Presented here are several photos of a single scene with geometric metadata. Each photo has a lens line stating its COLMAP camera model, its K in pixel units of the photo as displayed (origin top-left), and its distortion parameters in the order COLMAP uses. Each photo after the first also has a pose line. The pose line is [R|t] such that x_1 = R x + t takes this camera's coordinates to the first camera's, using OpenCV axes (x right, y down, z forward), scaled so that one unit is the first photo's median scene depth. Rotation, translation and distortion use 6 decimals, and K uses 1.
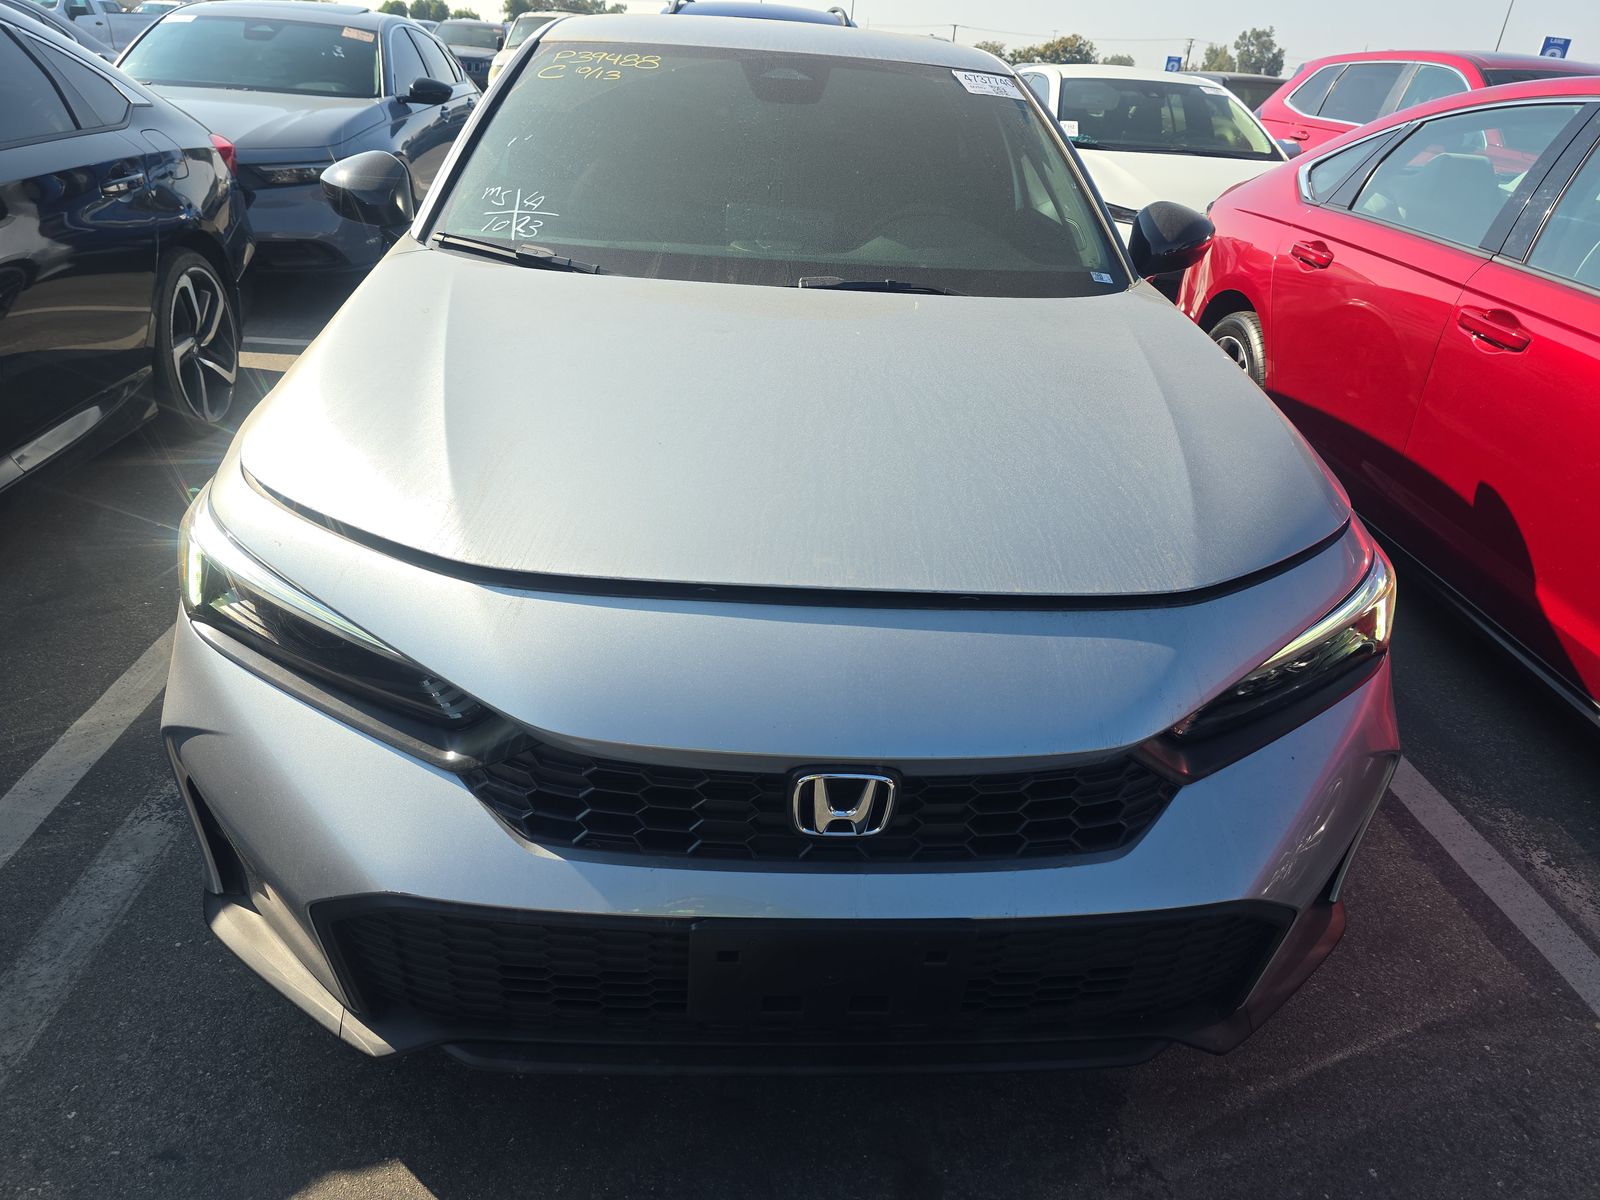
lens RADIAL K [[1139.7, 0, 788.6], [0, 1139.7, 618.9], [0, 0, 1]] dist [0.070660, -0.059210]
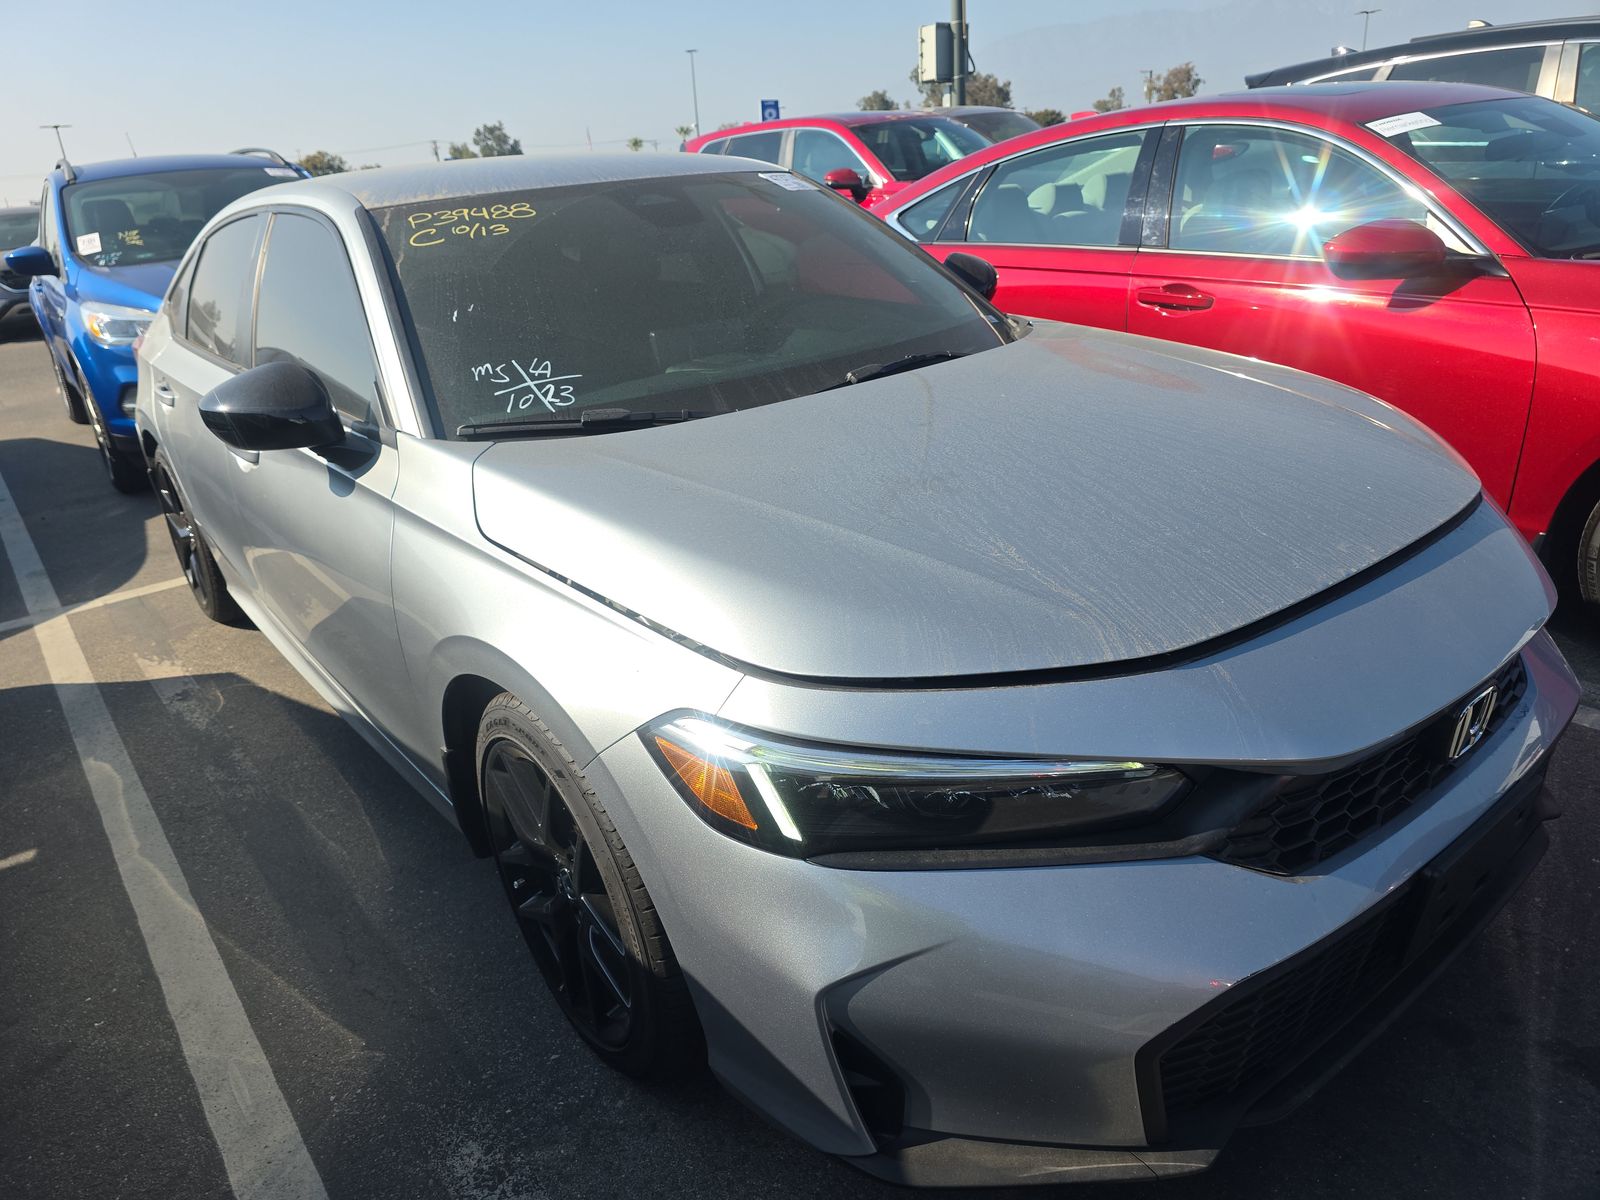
lens RADIAL K [[1139.7, 0, 788.6], [0, 1139.7, 618.9], [0, 0, 1]] dist [0.070660, -0.059210]
pose [[0.796771, -0.340023, 0.499541, -0.520907], [0.375070, 0.926432, 0.032354, -0.117331], [-0.473791, 0.161584, 0.865686, 0.128888]]
